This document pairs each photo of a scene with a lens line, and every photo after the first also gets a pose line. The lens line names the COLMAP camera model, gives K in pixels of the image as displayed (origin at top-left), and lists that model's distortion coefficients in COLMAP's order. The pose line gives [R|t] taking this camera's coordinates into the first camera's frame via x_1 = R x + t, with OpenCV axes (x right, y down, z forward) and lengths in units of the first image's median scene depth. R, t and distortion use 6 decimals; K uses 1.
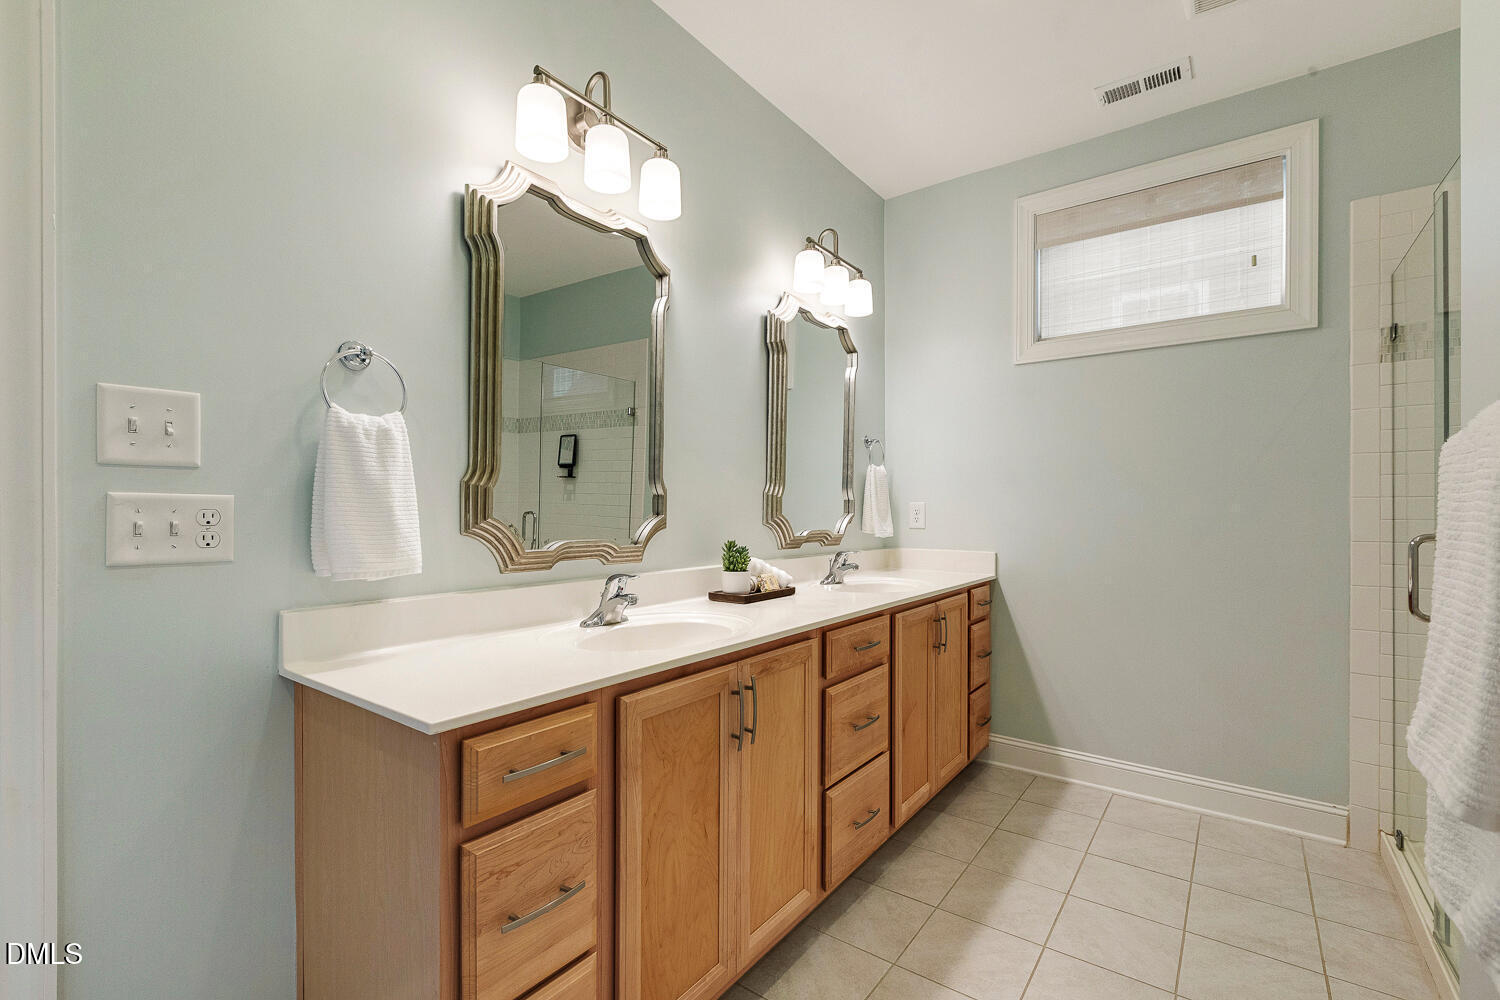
lens RADIAL K [[664.2, 0, 752.8], [0, 664.2, 506.3], [0, 0, 1]] dist [-0.000230, 0.000177]
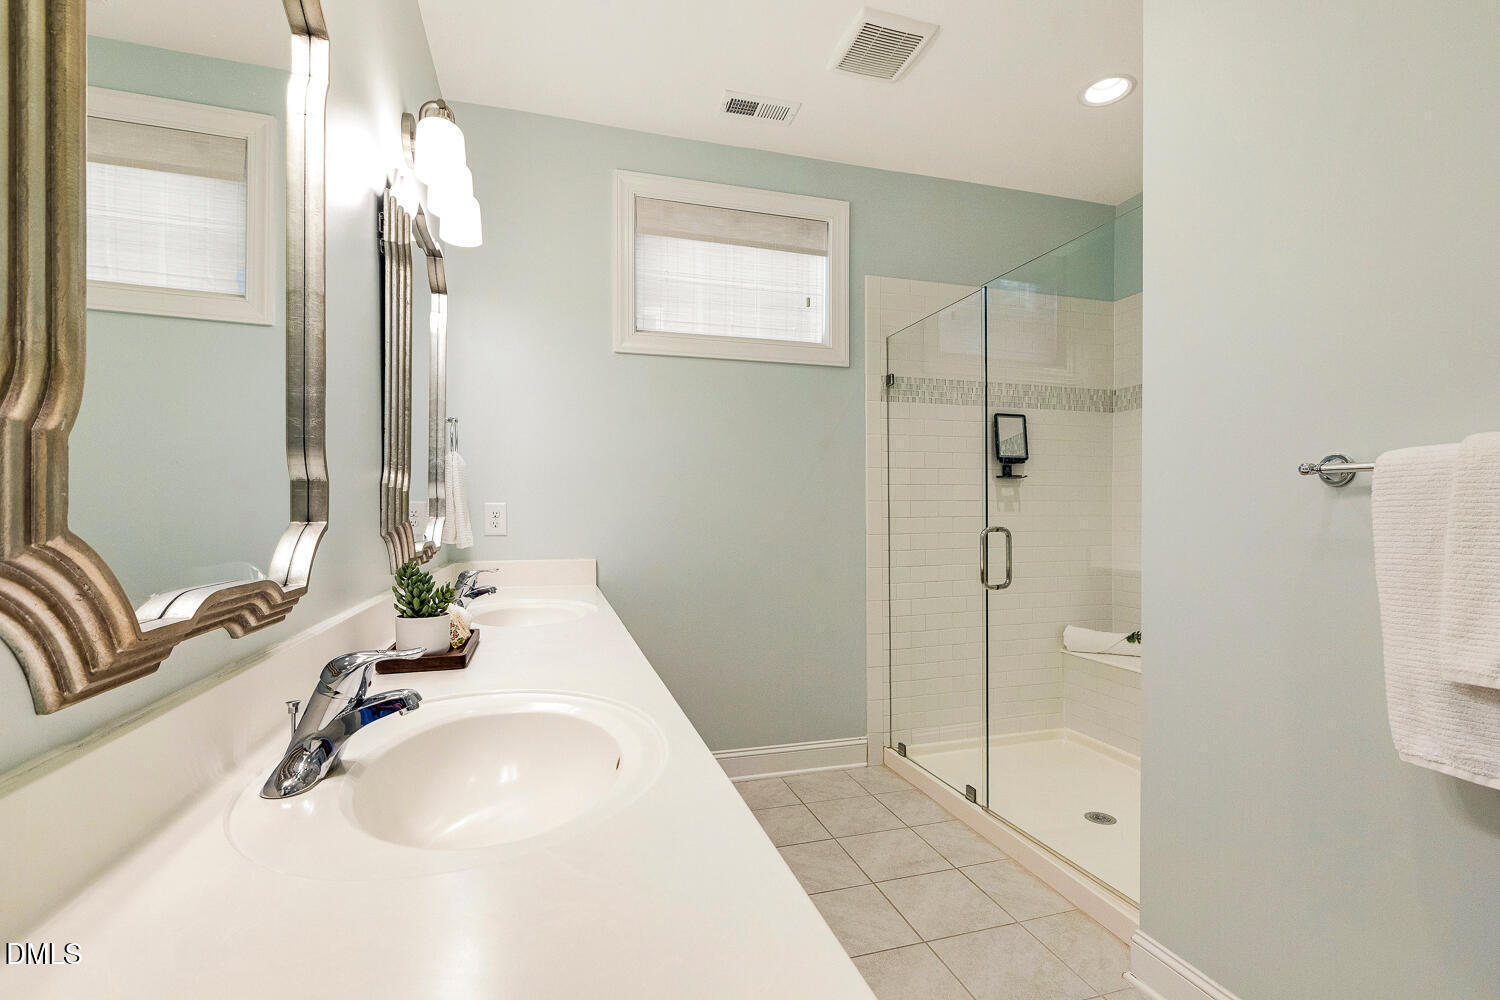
lens RADIAL K [[667.6, 0, 747.4], [0, 667.6, 523.2], [0, 0, 1]] dist [-0.012299, 0.000141]
pose [[0.606330, -0.014600, 0.795079, -0.275000], [-0.000561, 0.999823, 0.018787, 0.004814], [-0.795213, -0.011837, 0.606215, 0.365930]]
